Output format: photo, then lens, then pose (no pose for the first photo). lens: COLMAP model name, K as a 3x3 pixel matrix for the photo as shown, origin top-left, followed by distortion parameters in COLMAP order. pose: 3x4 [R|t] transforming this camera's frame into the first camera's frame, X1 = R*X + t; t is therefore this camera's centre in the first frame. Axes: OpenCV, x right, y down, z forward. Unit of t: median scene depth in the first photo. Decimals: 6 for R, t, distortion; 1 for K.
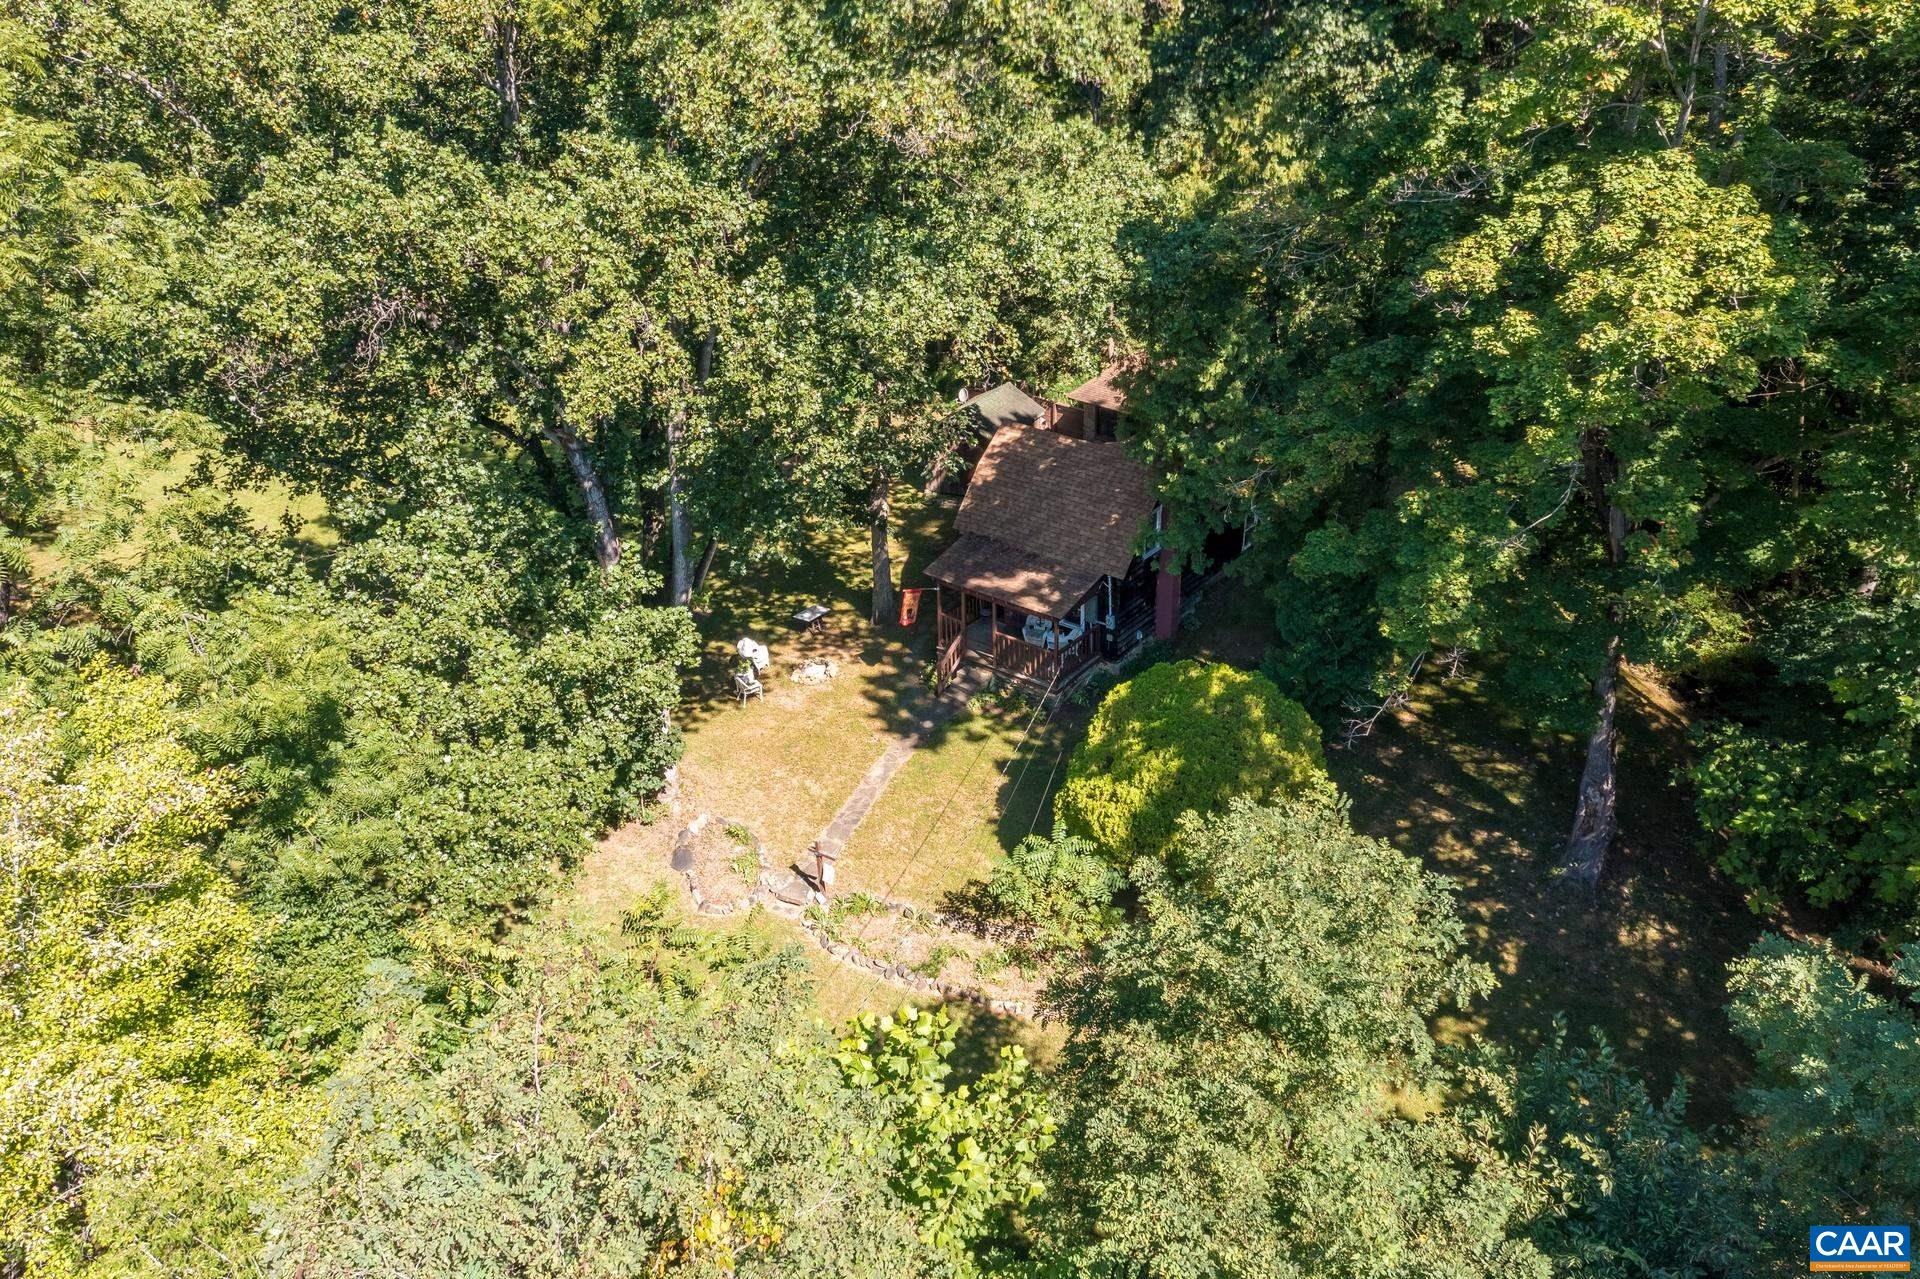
lens RADIAL K [[1445.6, 0, 924.2], [0, 1445.6, 637.3], [0, 0, 1]] dist [-0.025870, 0.010752]
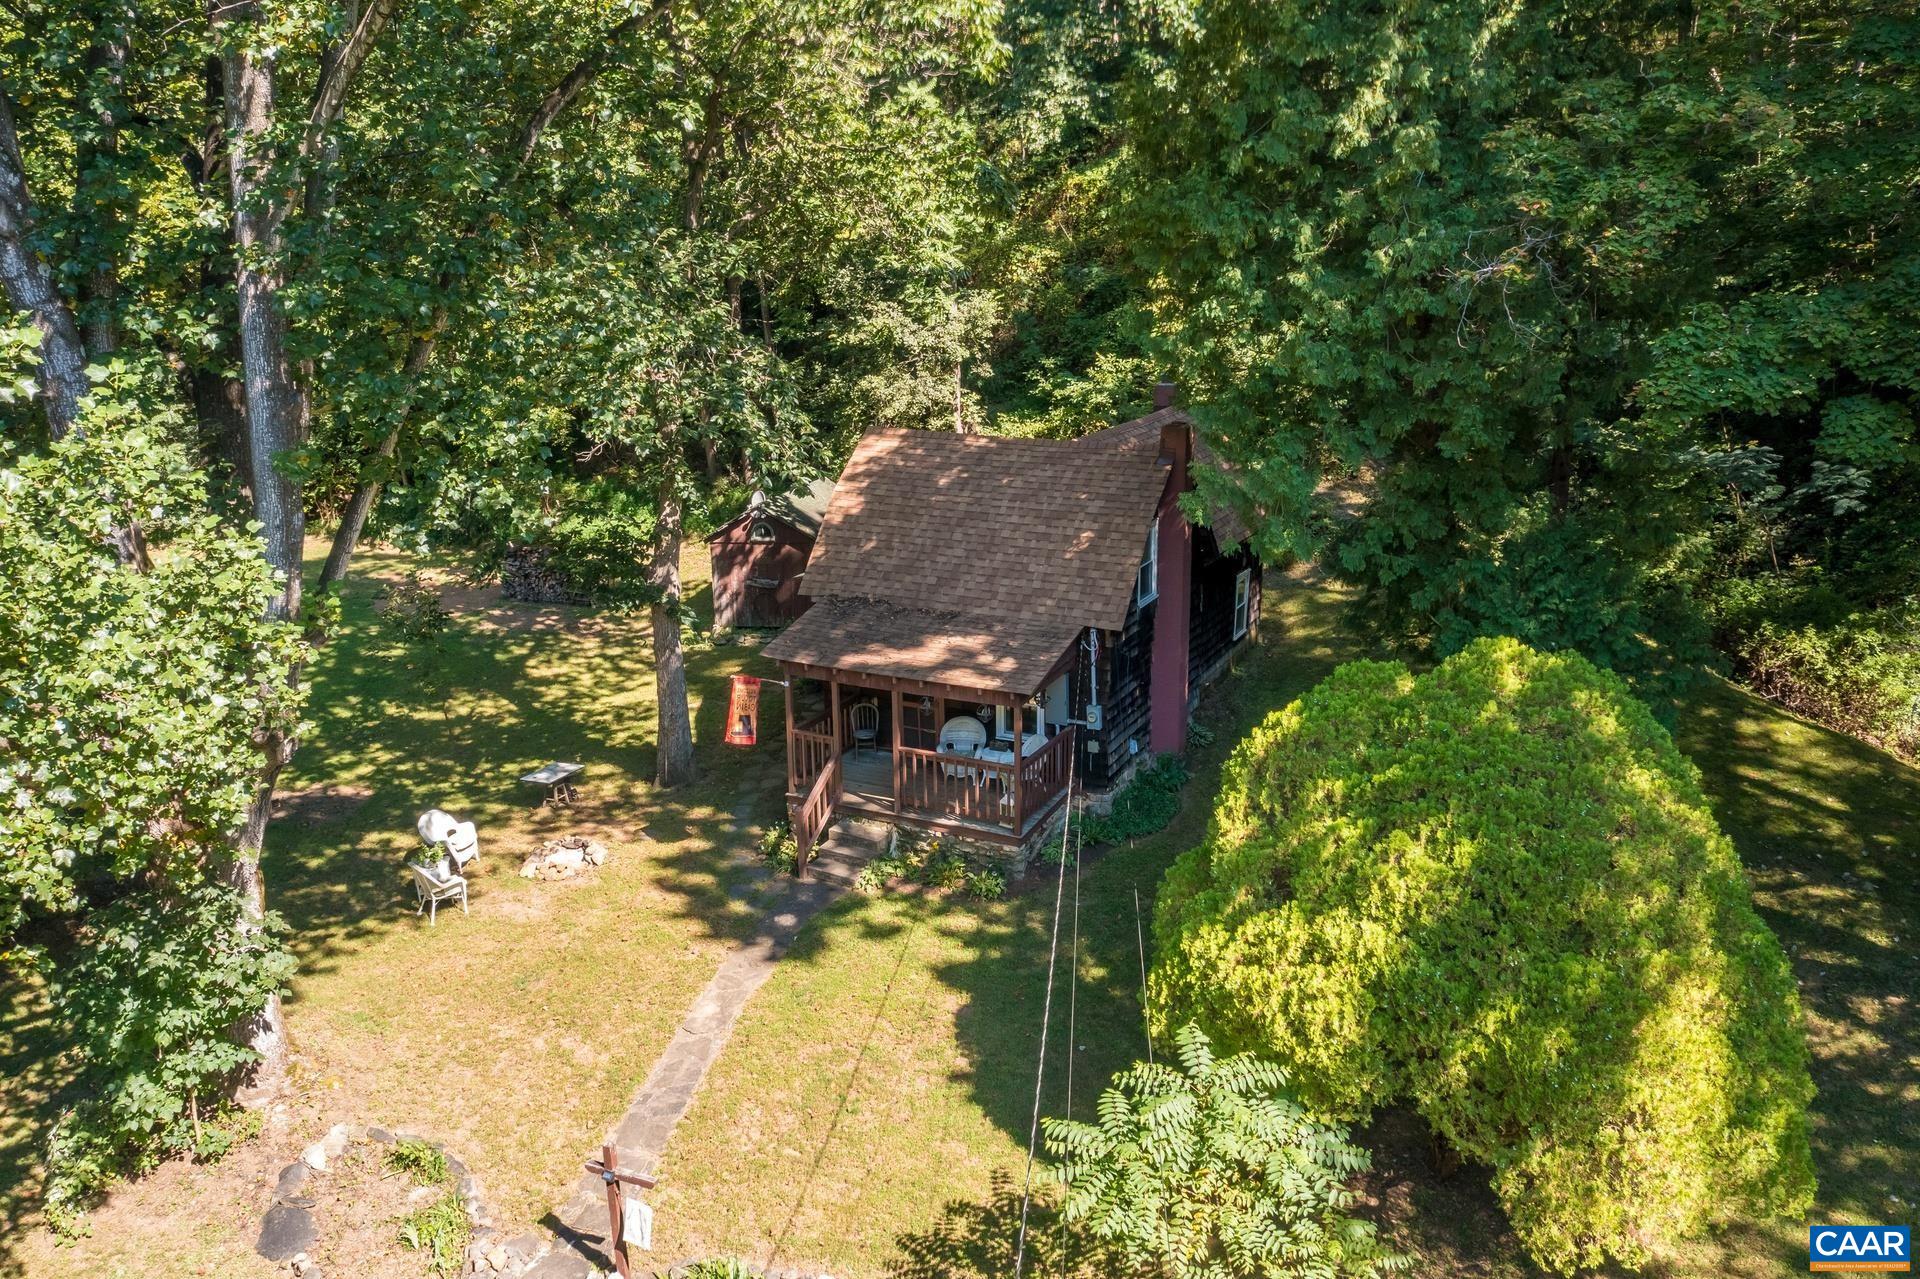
lens RADIAL K [[1445.6, 0, 924.2], [0, 1445.6, 637.3], [0, 0, 1]] dist [-0.025870, 0.010752]
pose [[0.978384, -0.033699, 0.204034, -0.053928], [0.080007, 0.971485, -0.223195, 0.082671], [-0.190694, 0.234695, 0.953181, 0.456952]]
